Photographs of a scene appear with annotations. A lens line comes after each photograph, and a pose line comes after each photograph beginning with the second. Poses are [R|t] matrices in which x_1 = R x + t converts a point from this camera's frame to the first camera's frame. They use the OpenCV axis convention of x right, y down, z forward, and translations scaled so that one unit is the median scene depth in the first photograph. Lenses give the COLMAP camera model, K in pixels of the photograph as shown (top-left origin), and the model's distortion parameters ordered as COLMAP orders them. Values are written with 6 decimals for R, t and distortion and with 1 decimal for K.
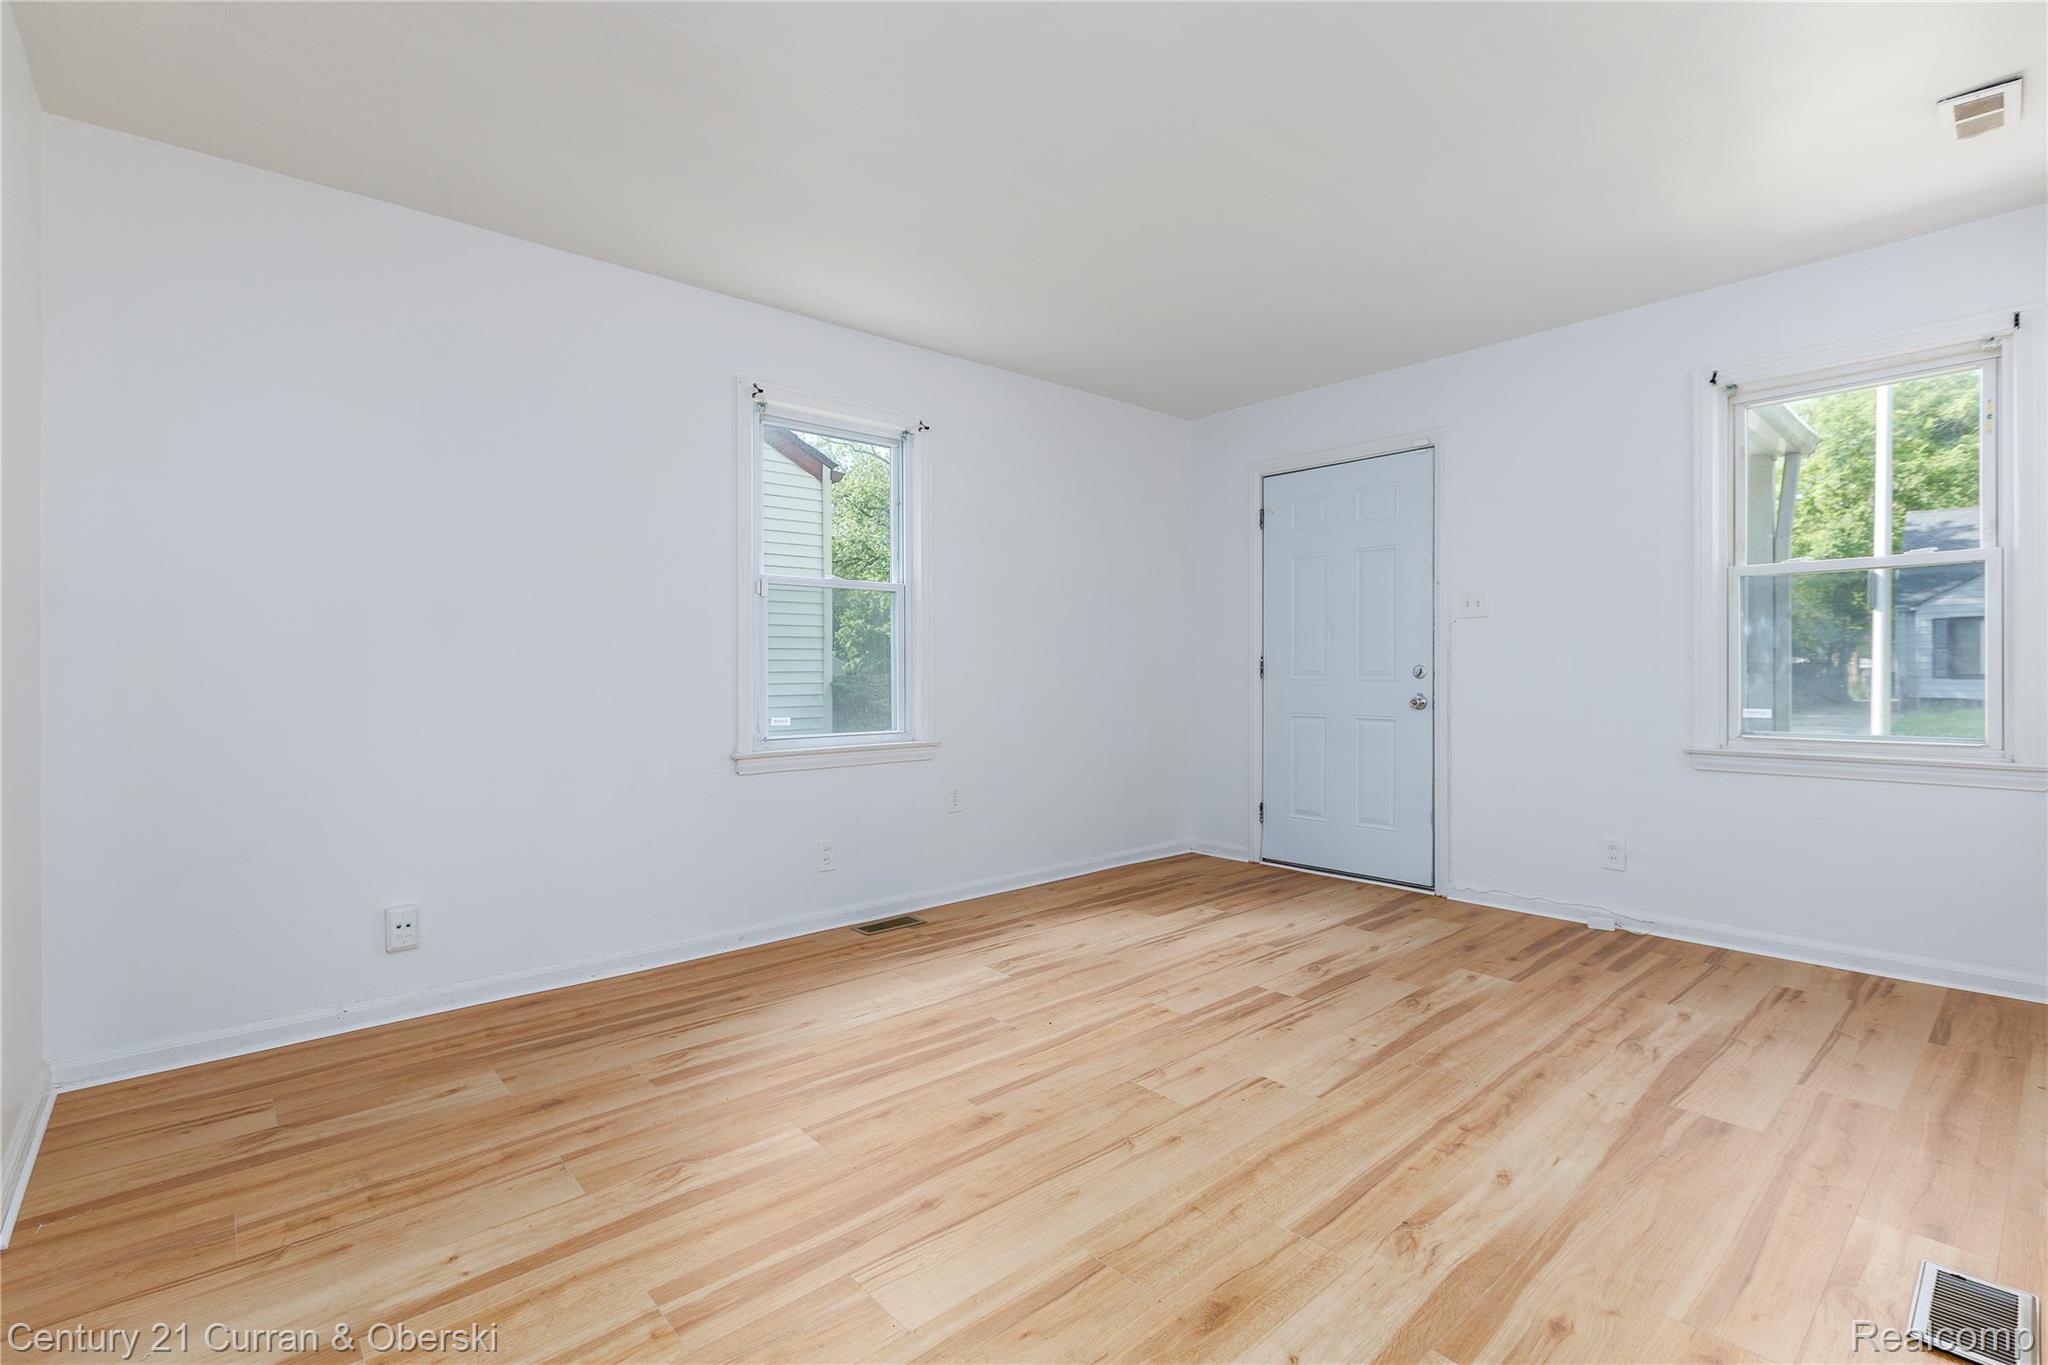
lens RADIAL K [[940.4, 0, 993.4], [0, 940.4, 680.2], [0, 0, 1]] dist [0.005921, -0.002816]
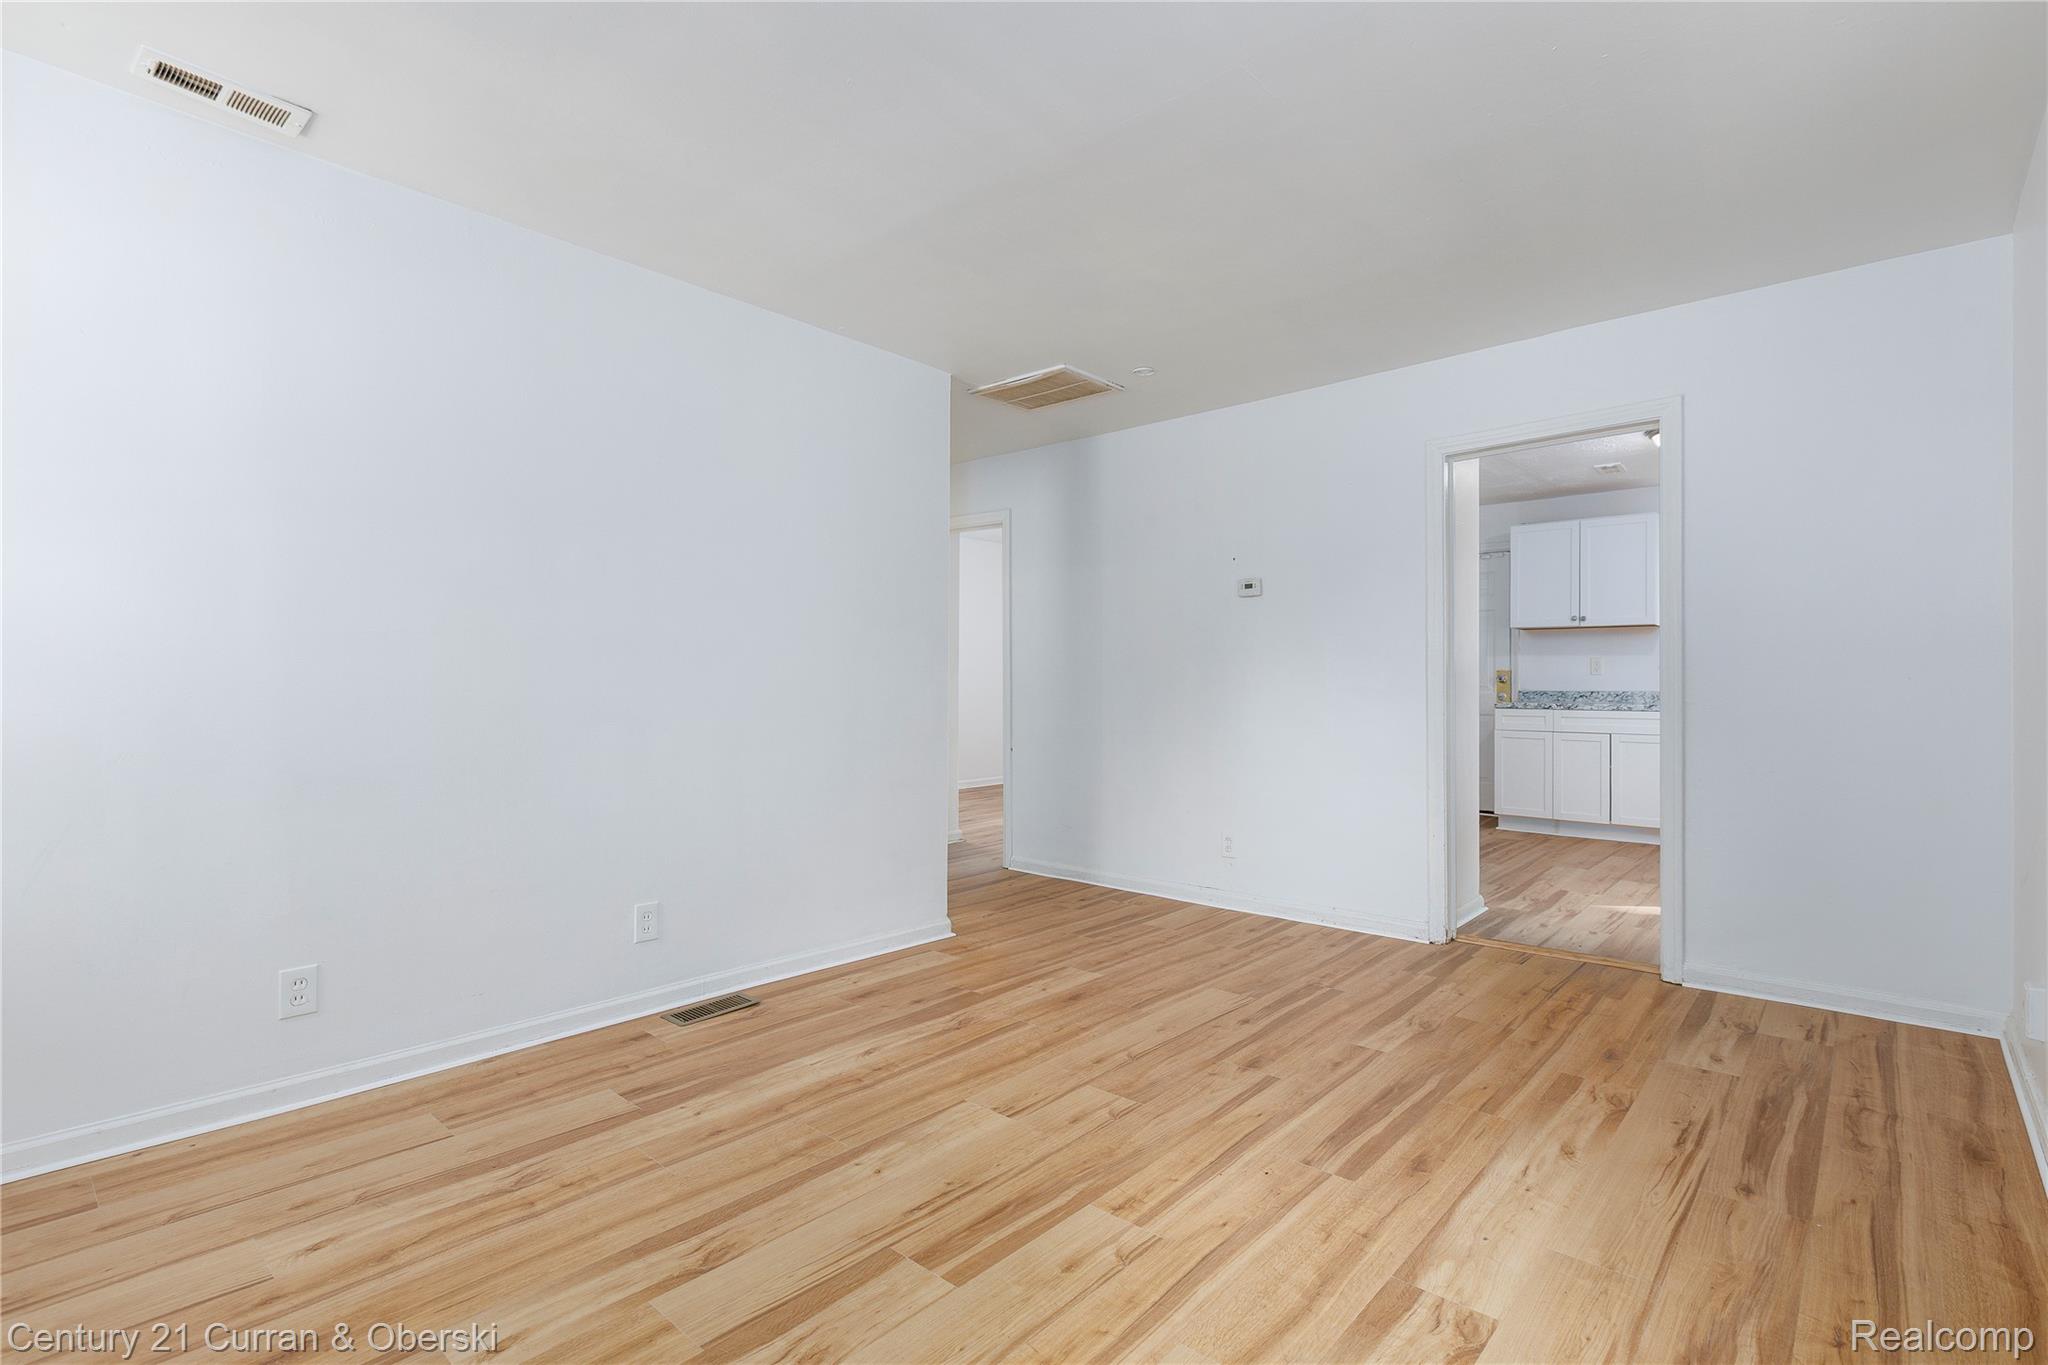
lens RADIAL K [[940.4, 0, 1036.1], [0, 940.4, 679.0], [0, 0, 1]] dist [0.005921, -0.002816]
pose [[-0.989937, 0.002266, -0.141488, 0.353951], [0.001268, 0.999974, 0.007144, -0.031360], [0.141501, 0.006893, -0.989914, 1.752365]]
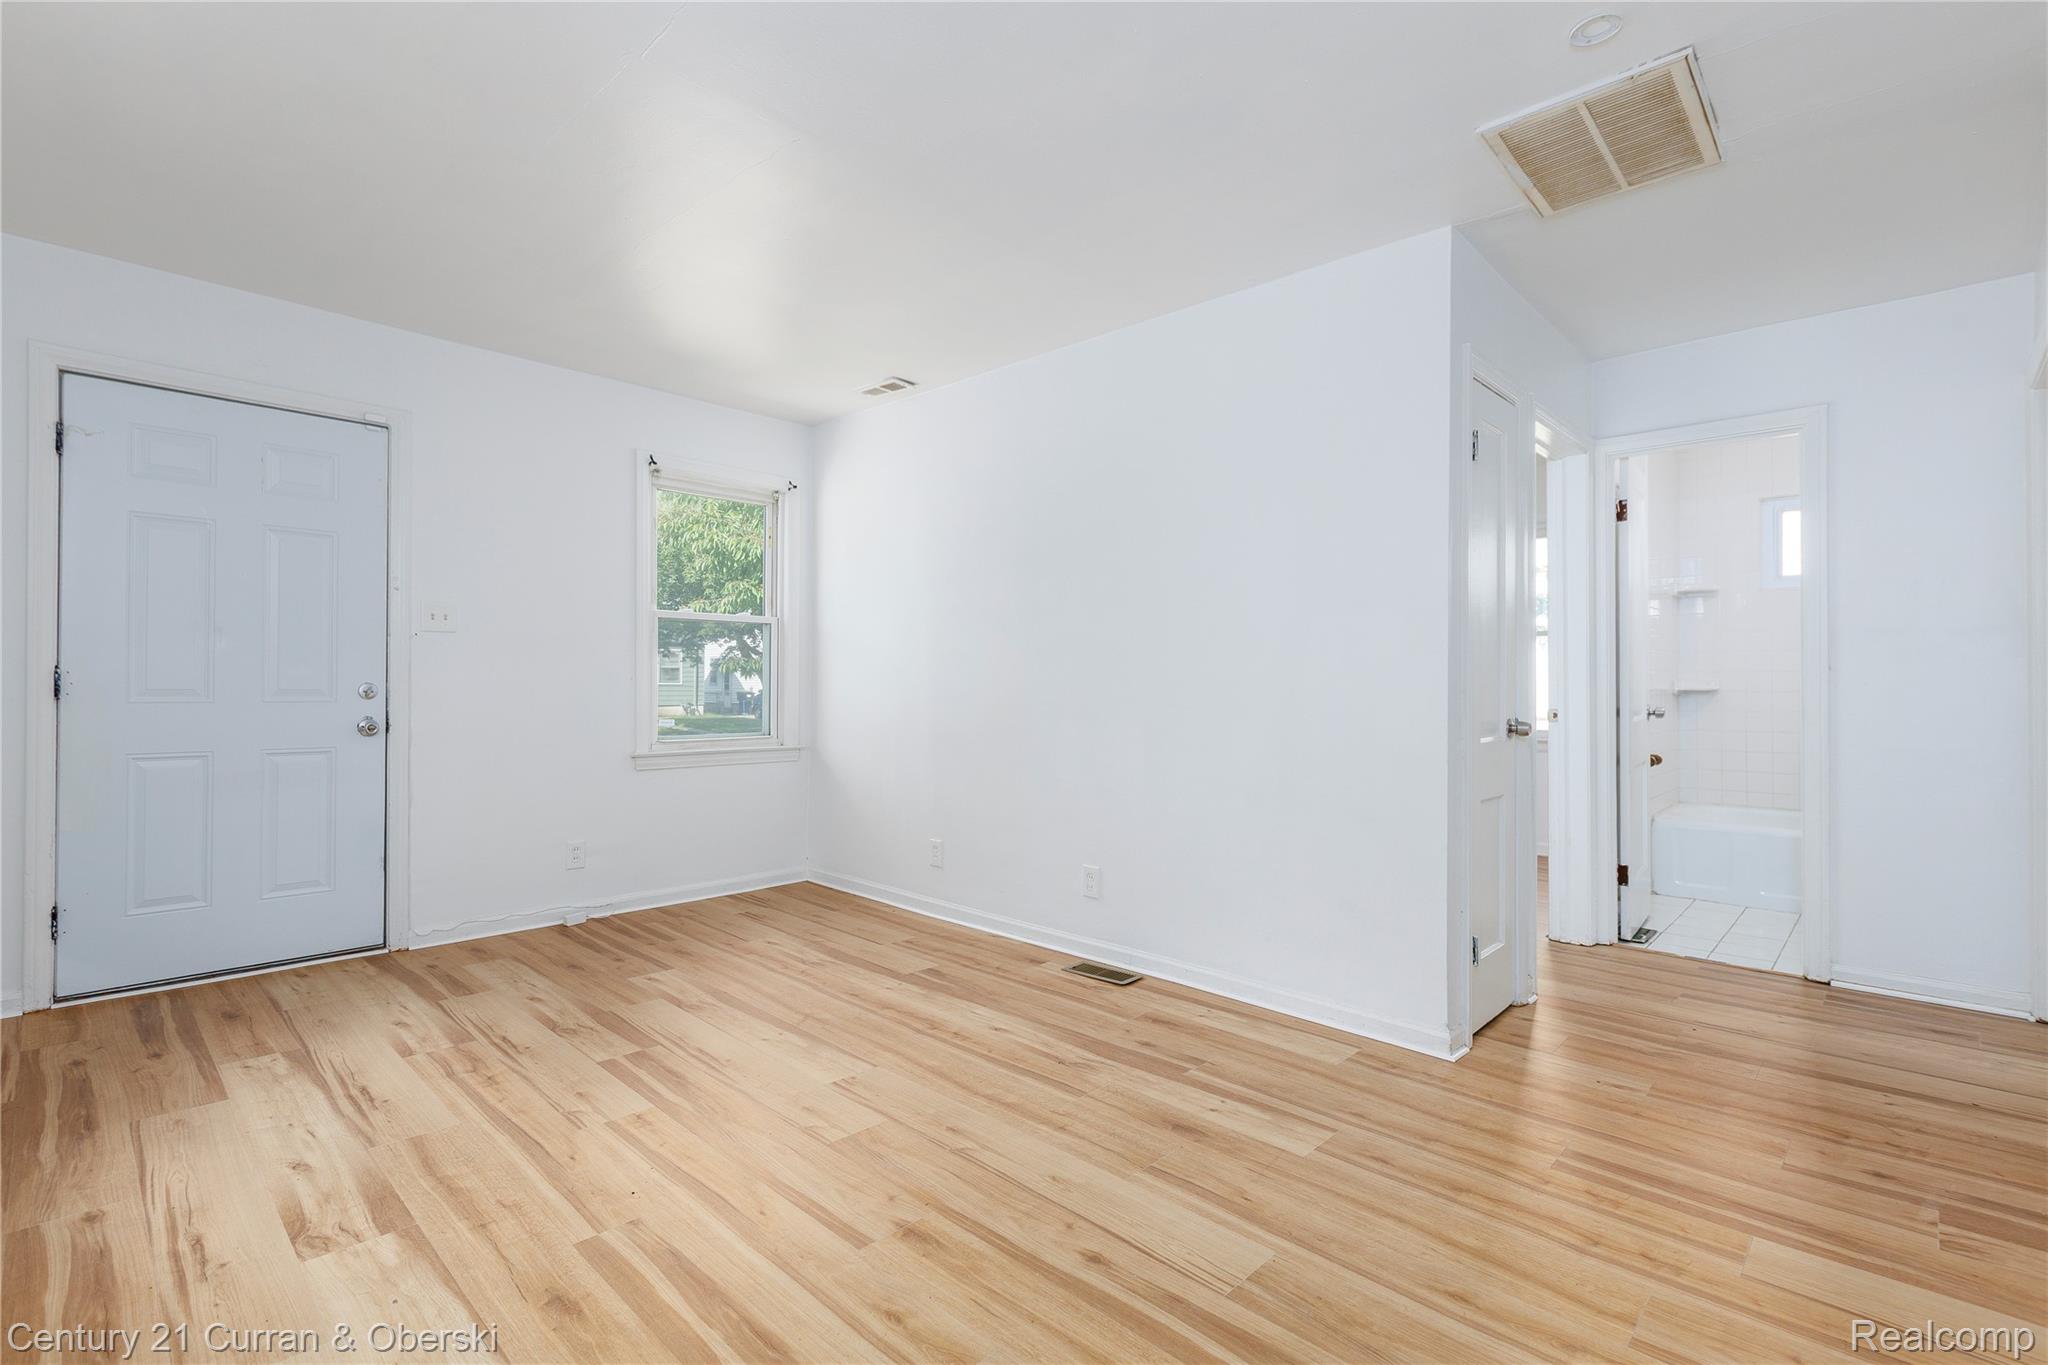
lens RADIAL K [[940.4, 0, 1024.8], [0, 940.4, 686.5], [0, 0, 1]] dist [0.005921, -0.002816]
pose [[-0.105229, 0.003876, 0.994440, -0.691372], [0.005744, 0.999978, -0.003290, -0.010761], [-0.994431, 0.005366, -0.105249, 0.801252]]
